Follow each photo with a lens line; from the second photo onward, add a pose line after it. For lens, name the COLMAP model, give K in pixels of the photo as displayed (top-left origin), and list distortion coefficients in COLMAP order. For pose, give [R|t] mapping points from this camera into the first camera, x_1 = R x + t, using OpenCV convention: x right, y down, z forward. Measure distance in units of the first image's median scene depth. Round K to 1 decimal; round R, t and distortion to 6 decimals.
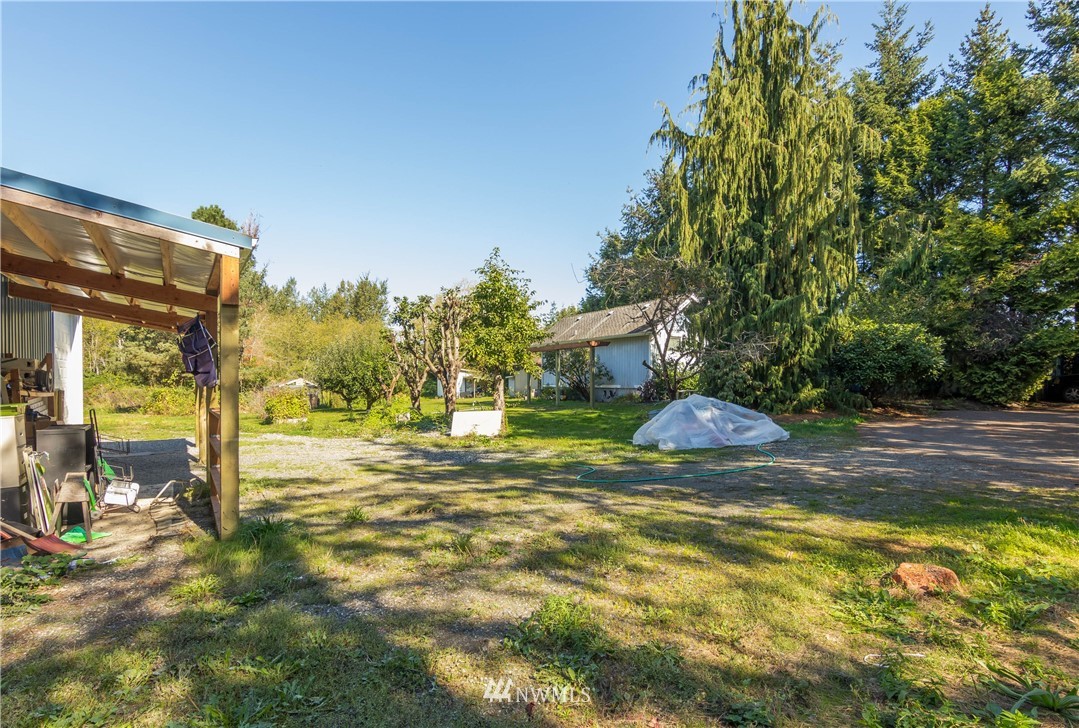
lens RADIAL K [[546.9, 0, 539.9], [0, 546.9, 371.4], [0, 0, 1]] dist [0.000831, 0.000893]
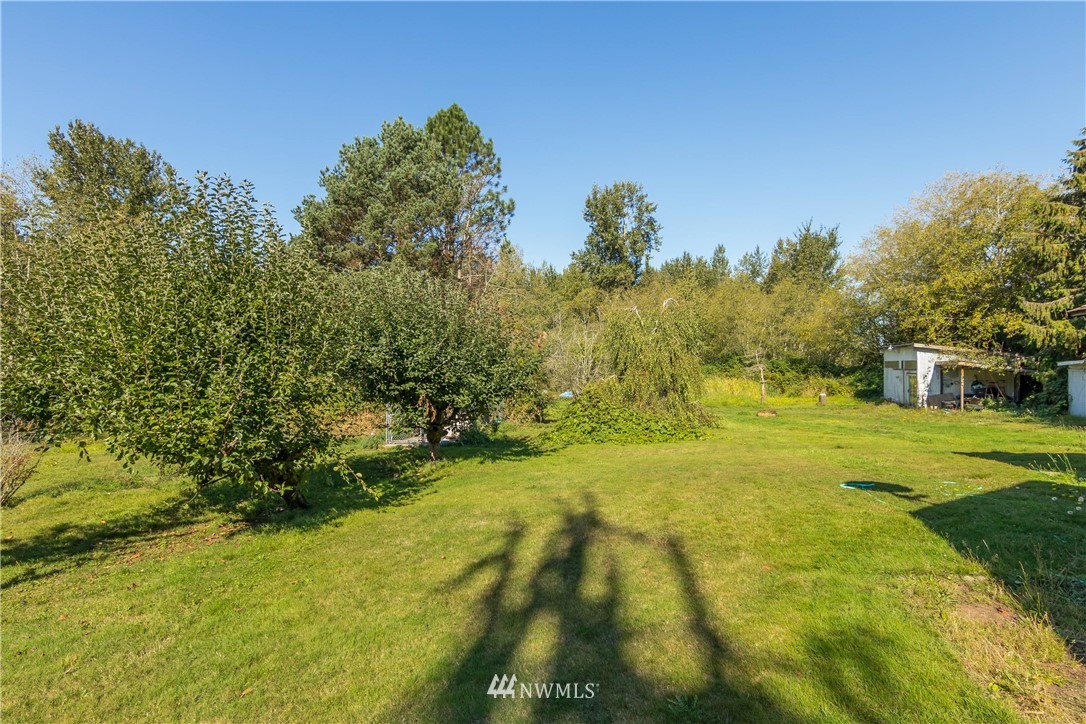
lens RADIAL K [[550.4, 0, 544.8], [0, 550.4, 359.6], [0, 0, 1]] dist [0.000831, 0.000893]
pose [[0.681229, -0.006634, -0.732041, -0.024202], [0.012882, 0.999913, 0.002926, 0.001866], [0.731957, -0.011423, 0.681255, 0.451347]]
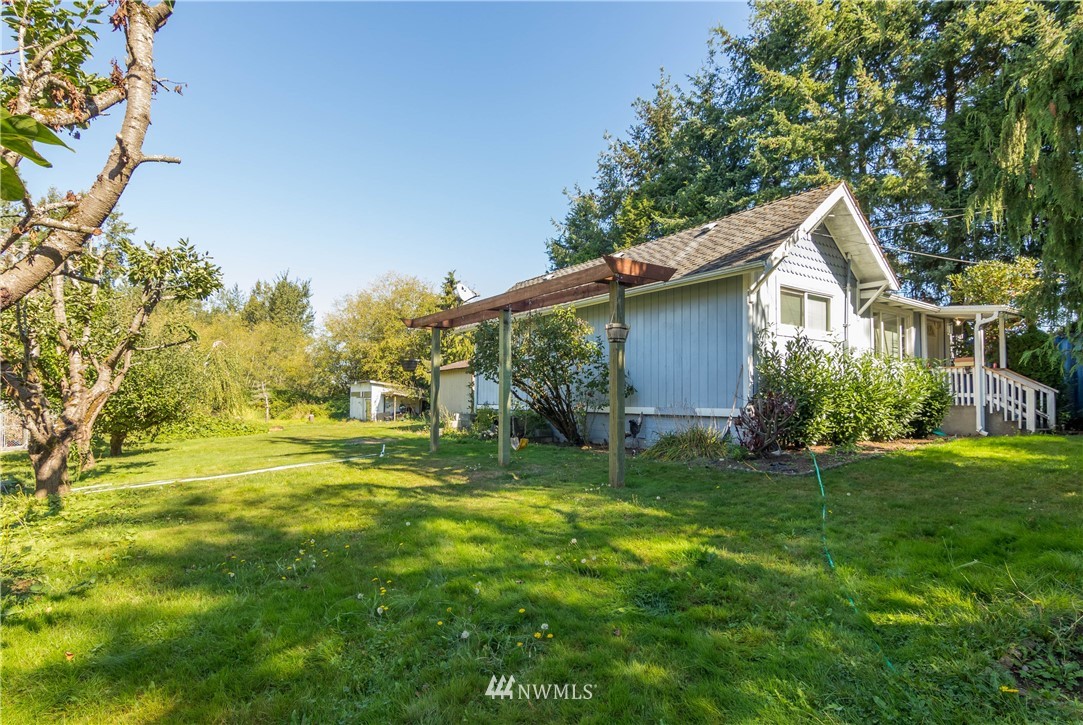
lens RADIAL K [[548.9, 0, 529.5], [0, 548.9, 378.6], [0, 0, 1]] dist [0.000831, 0.000893]
pose [[0.997281, 0.009013, 0.073144, 0.008452], [-0.007490, 0.999750, -0.021073, 0.005164], [-0.073315, 0.020468, 0.997099, 0.235690]]
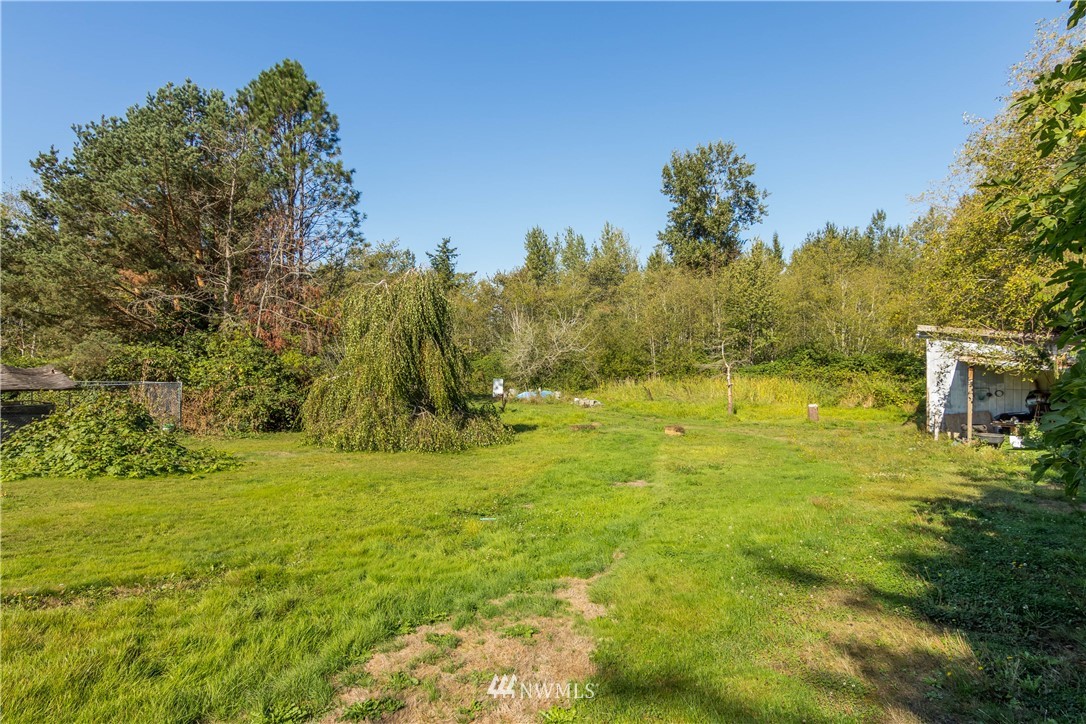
lens RADIAL K [[550.4, 0, 545.3], [0, 550.4, 360.3], [0, 0, 1]] dist [0.000831, 0.000893]
pose [[0.387397, 0.002092, -0.921911, 0.034780], [0.012492, 0.999894, 0.007518, 0.007321], [0.921829, -0.014429, 0.387329, 0.743144]]
